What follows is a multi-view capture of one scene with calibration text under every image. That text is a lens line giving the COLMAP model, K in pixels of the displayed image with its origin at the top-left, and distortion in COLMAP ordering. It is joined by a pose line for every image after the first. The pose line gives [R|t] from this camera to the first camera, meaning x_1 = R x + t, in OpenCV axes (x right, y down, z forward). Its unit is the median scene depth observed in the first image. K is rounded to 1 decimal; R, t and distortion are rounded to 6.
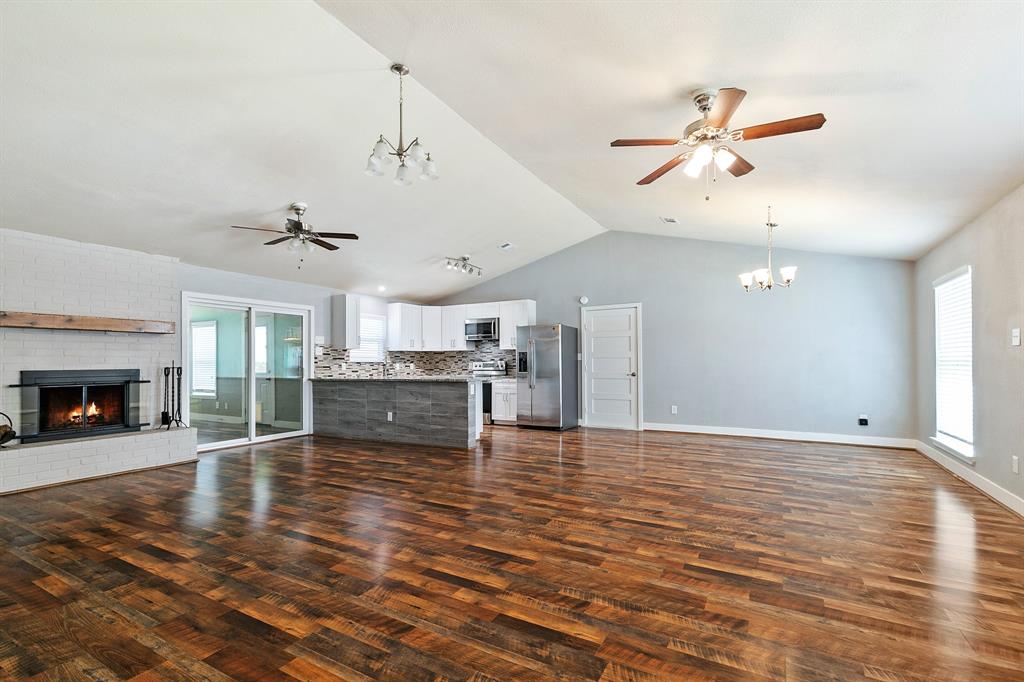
lens RADIAL K [[468.9, 0, 512.0], [0, 468.9, 355.9], [0, 0, 1]] dist [0.011012, -0.000283]
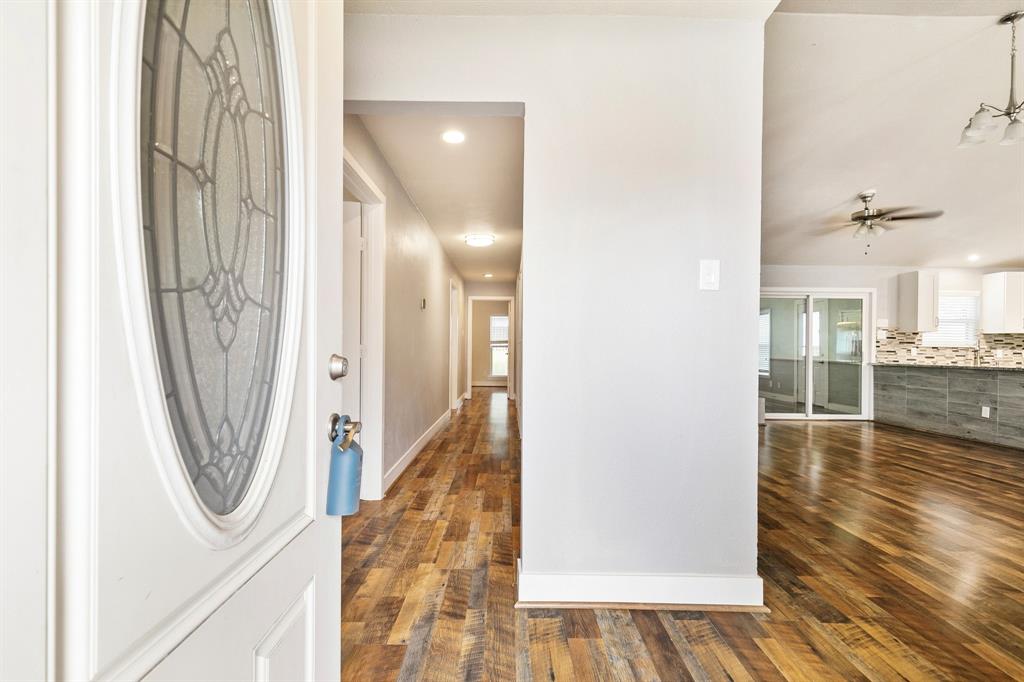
lens RADIAL K [[468.9, 0, 504.6], [0, 468.9, 347.2], [0, 0, 1]] dist [0.011012, -0.000283]
pose [[0.502361, 0.012450, -0.864568, 0.037003], [-0.002129, 0.999911, 0.013162, 0.005063], [0.864655, -0.004771, 0.502343, -0.159604]]
